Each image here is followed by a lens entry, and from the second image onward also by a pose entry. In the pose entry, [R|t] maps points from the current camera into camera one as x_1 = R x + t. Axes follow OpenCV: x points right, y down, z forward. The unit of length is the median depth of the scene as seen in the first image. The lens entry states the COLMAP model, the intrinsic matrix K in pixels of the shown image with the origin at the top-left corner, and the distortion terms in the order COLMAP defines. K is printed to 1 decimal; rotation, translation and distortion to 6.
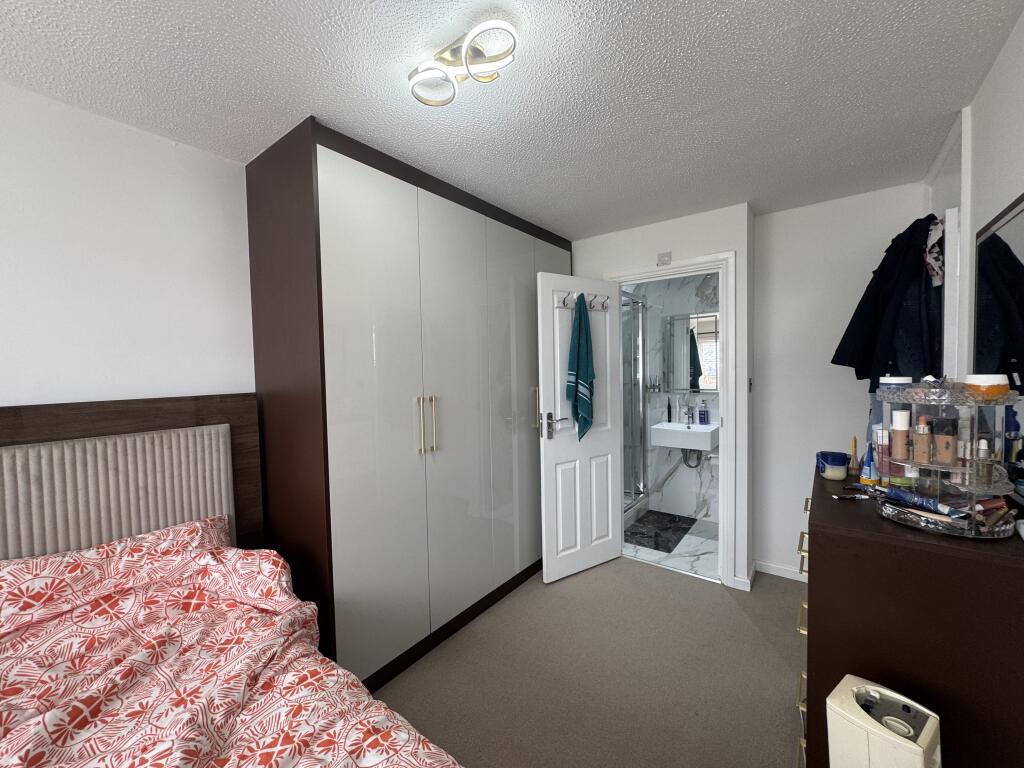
lens RADIAL K [[417.5, 0, 510.6], [0, 417.5, 384.9], [0, 0, 1]] dist [-0.000821, -0.000276]
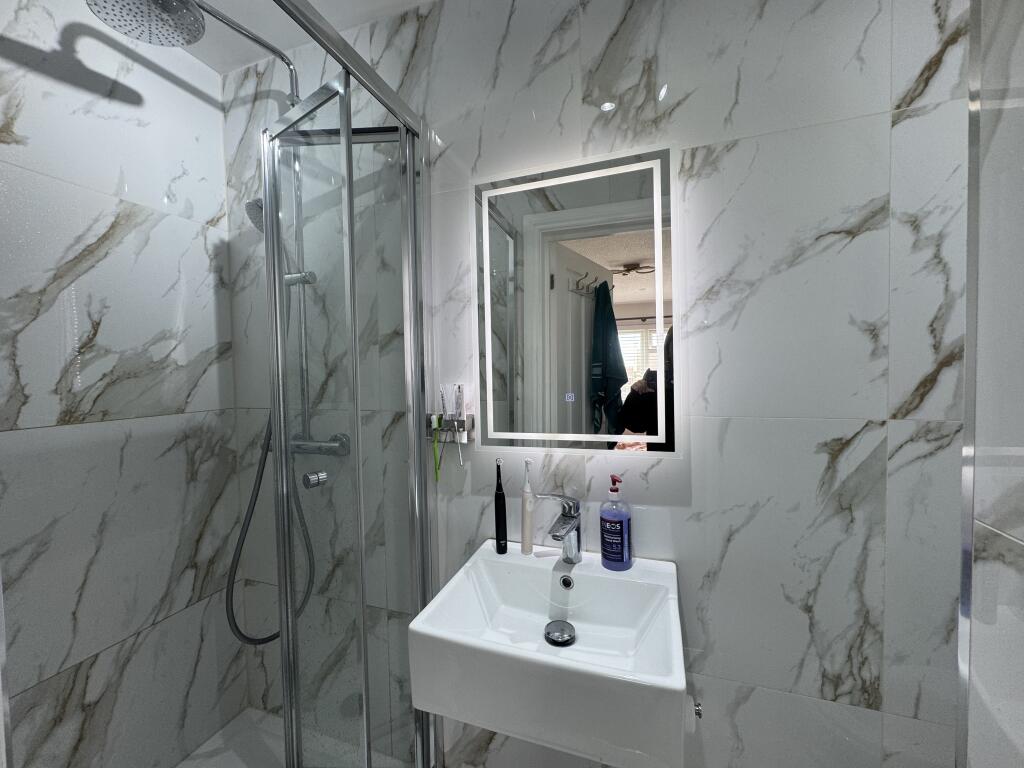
lens RADIAL K [[417.5, 0, 510.7], [0, 417.5, 388.9], [0, 0, 1]] dist [-0.000821, -0.000276]
pose [[0.951531, -0.007337, 0.307467, 0.296152], [0.007957, 0.999968, -0.000763, -0.020609], [-0.307451, 0.003173, 0.951559, 0.716301]]
